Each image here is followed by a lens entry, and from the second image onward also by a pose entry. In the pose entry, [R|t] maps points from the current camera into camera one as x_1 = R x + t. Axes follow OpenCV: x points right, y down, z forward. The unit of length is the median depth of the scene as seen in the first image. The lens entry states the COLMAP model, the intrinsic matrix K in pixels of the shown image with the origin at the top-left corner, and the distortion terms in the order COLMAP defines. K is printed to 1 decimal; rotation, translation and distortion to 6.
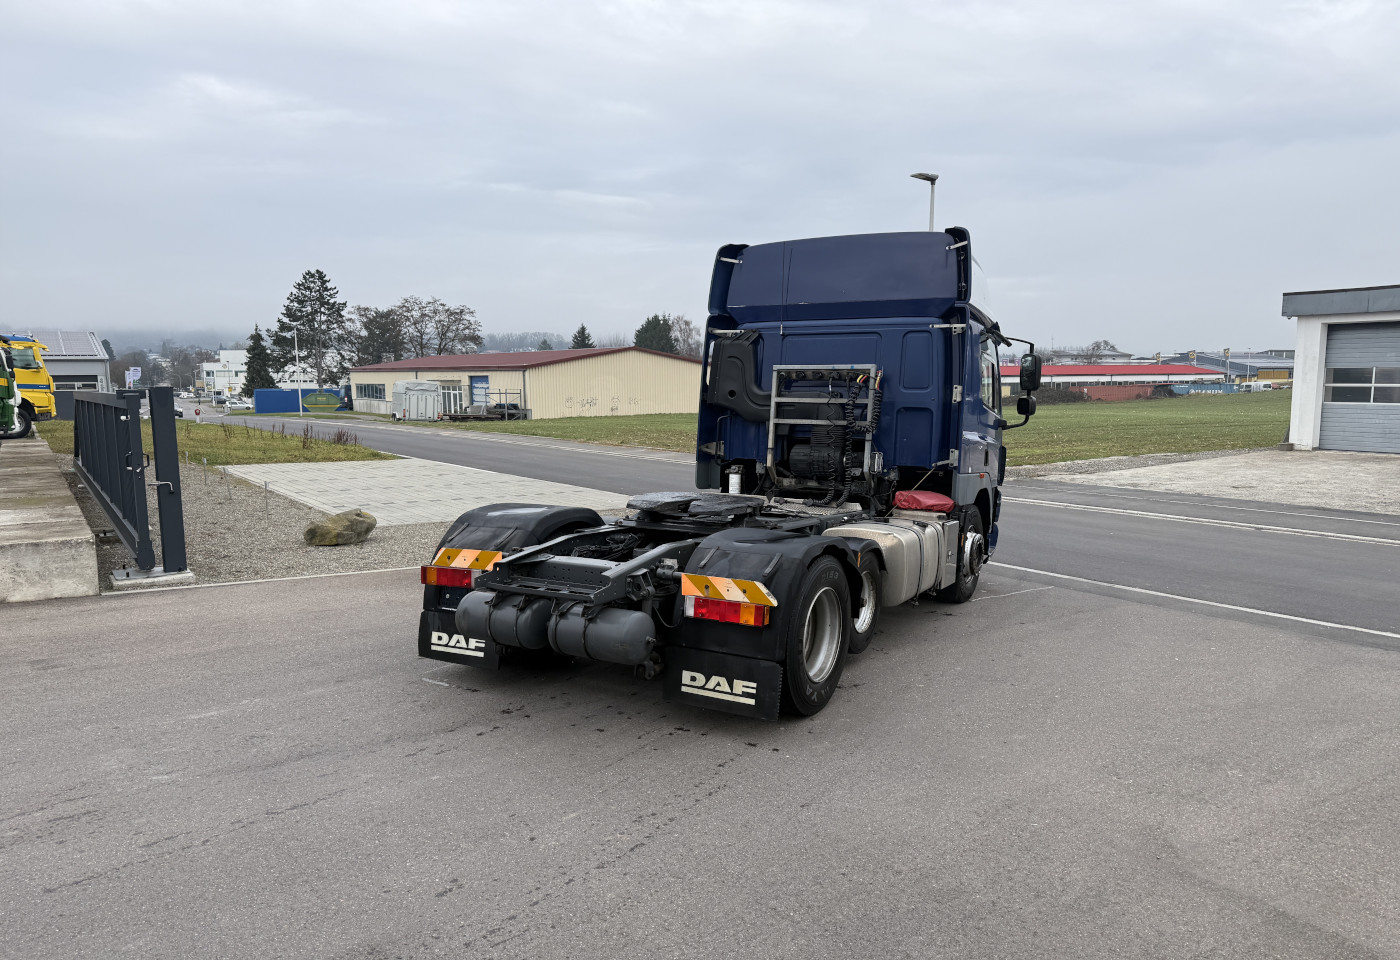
lens RADIAL K [[1004.2, 0, 723.1], [0, 1004.2, 502.6], [0, 0, 1]] dist [0.128071, -0.192429]
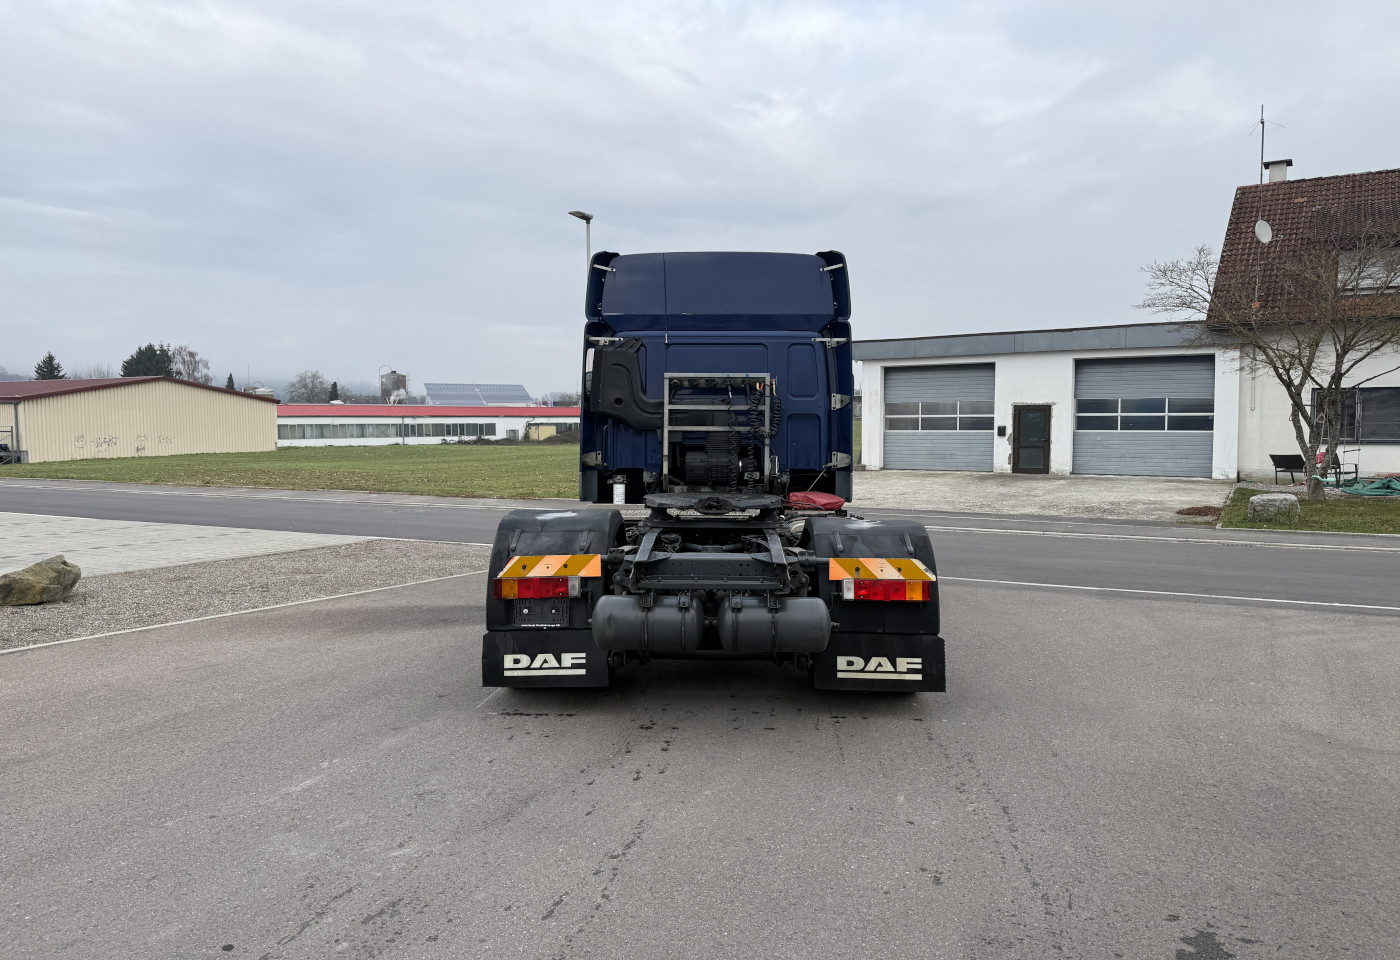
lens RADIAL K [[998.6, 0, 700.0], [0, 998.6, 480.0], [0, 0, 1]] dist [0.112676, -0.147755]
pose [[0.887277, -0.027718, 0.460403, -0.383189], [0.058101, 0.996958, -0.051951, 0.023546], [-0.457562, 0.072845, 0.886189, 0.111292]]
